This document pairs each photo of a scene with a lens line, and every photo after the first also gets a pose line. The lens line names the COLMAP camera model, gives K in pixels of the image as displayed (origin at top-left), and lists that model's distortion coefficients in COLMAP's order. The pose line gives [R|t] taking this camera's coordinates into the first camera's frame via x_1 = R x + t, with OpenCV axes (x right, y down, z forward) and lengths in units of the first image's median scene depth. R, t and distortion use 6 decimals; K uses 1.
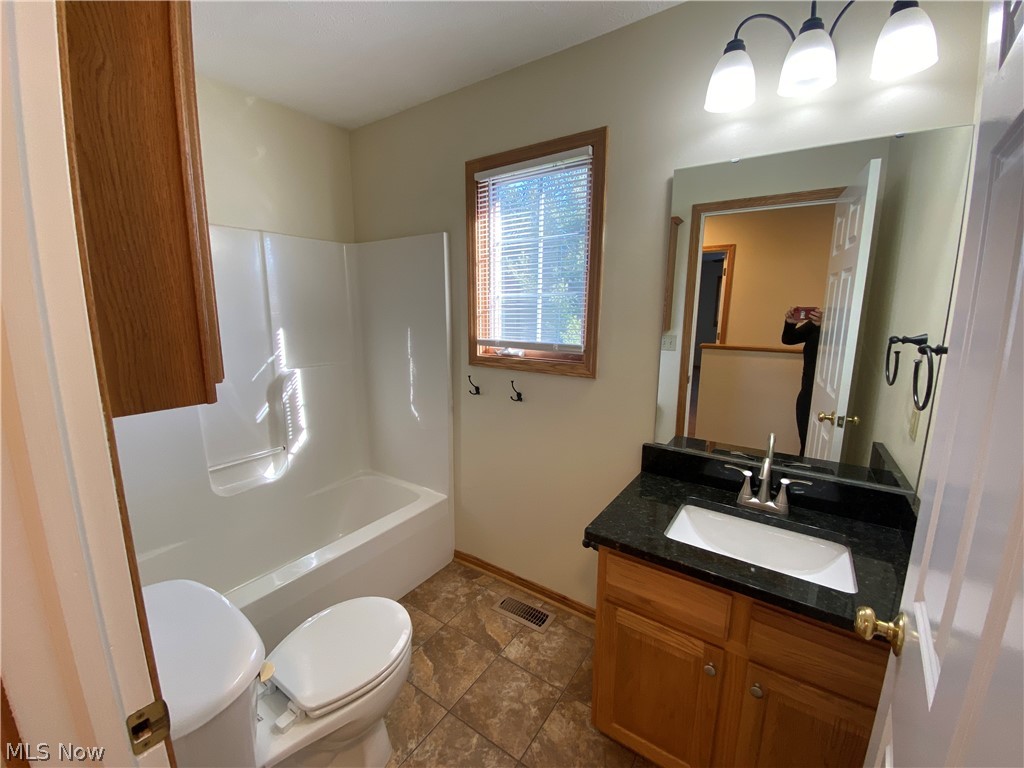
lens RADIAL K [[413.4, 0, 513.5], [0, 413.4, 385.7], [0, 0, 1]] dist [0.002512, -0.000154]
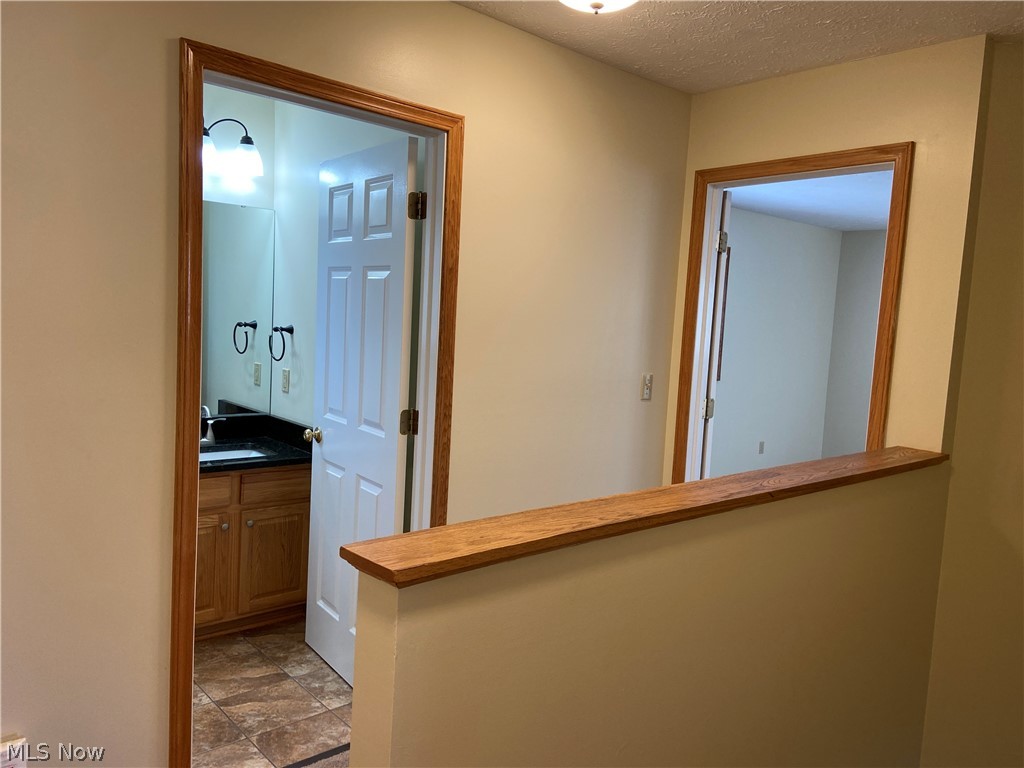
lens RADIAL K [[770.7, 0, 513.0], [0, 770.7, 386.2], [0, 0, 1]] dist [0.031568, -0.030227]
pose [[0.242379, -0.072762, 0.967449, -2.069380], [0.106861, 0.993118, 0.047920, 0.112471], [-0.964279, 0.091768, 0.248486, -0.857587]]
